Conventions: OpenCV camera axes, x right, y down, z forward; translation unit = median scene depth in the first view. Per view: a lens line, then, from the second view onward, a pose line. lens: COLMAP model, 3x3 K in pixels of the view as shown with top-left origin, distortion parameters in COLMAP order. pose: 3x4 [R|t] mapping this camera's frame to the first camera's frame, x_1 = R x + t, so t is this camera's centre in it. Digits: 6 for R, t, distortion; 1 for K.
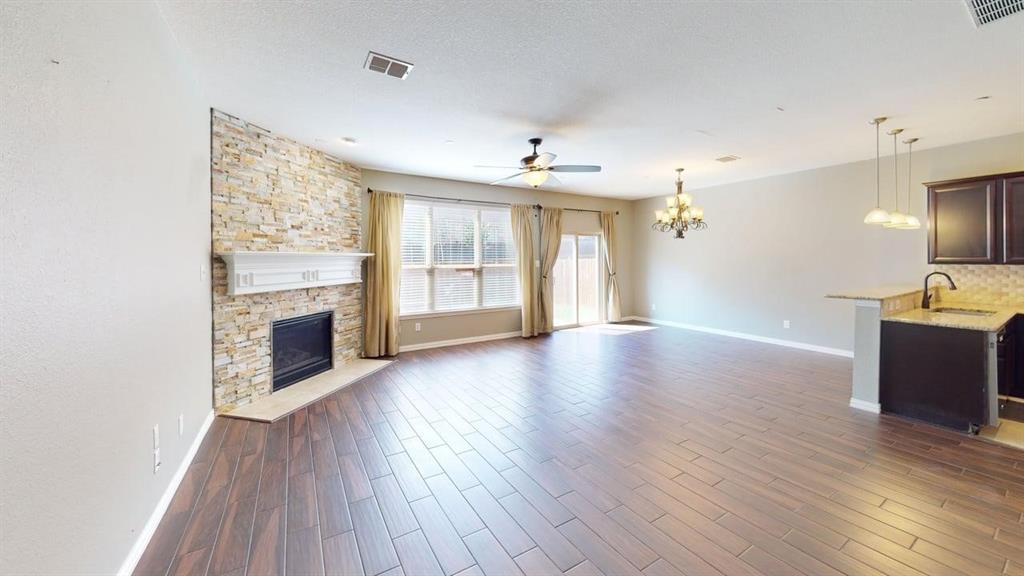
lens RADIAL K [[363.0, 0, 518.0], [0, 363.0, 267.8], [0, 0, 1]] dist [0.001543, 0.000587]
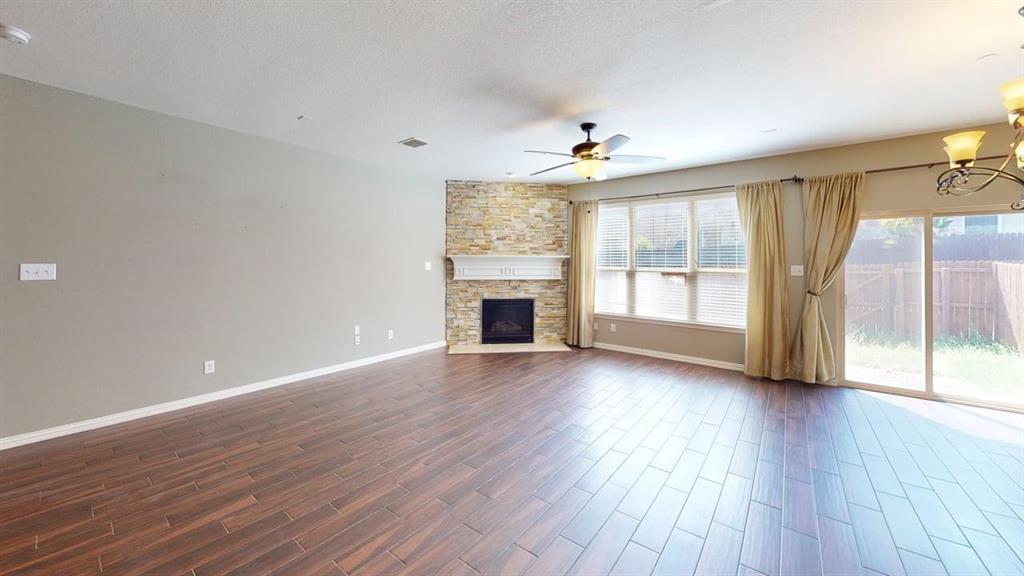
lens RADIAL K [[363.0, 0, 512.6], [0, 363.0, 258.0], [0, 0, 1]] dist [0.001543, 0.000587]
pose [[0.341006, -0.001368, -0.940060, 0.726539], [-0.028396, 0.999528, -0.011755, -0.014227], [0.939632, 0.030703, 0.340806, 0.478762]]
